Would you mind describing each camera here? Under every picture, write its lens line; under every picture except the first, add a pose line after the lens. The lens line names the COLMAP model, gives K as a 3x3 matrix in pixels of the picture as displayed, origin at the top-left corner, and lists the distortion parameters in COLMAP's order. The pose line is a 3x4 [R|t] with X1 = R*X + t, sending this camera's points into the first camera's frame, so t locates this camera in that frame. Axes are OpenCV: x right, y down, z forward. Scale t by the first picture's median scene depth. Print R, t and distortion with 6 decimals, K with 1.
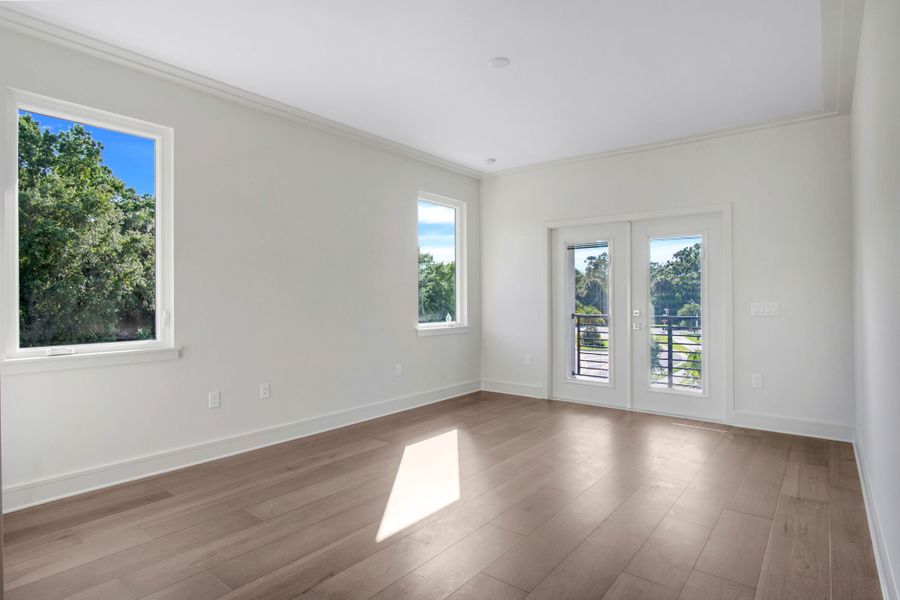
lens RADIAL K [[488.8, 0, 452.2], [0, 488.8, 296.5], [0, 0, 1]] dist [-0.032302, 0.003953]
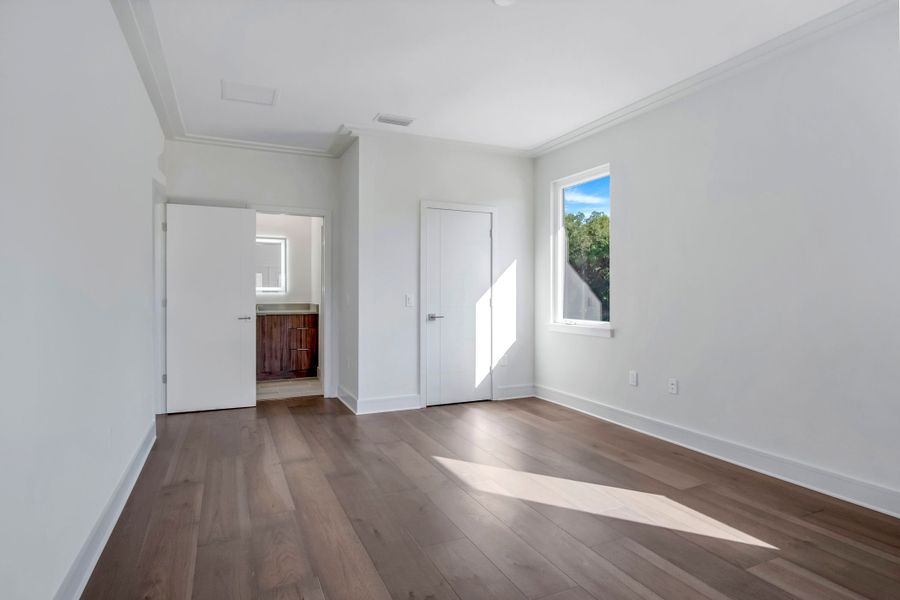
lens RADIAL K [[488.8, 0, 452.2], [0, 488.8, 296.5], [0, 0, 1]] dist [-0.032302, 0.003953]
pose [[-0.455910, 0.003683, -0.890018, 0.792350], [0.001574, 0.999993, 0.003332, 0.011593], [0.890024, 0.000119, -0.455913, 1.206886]]
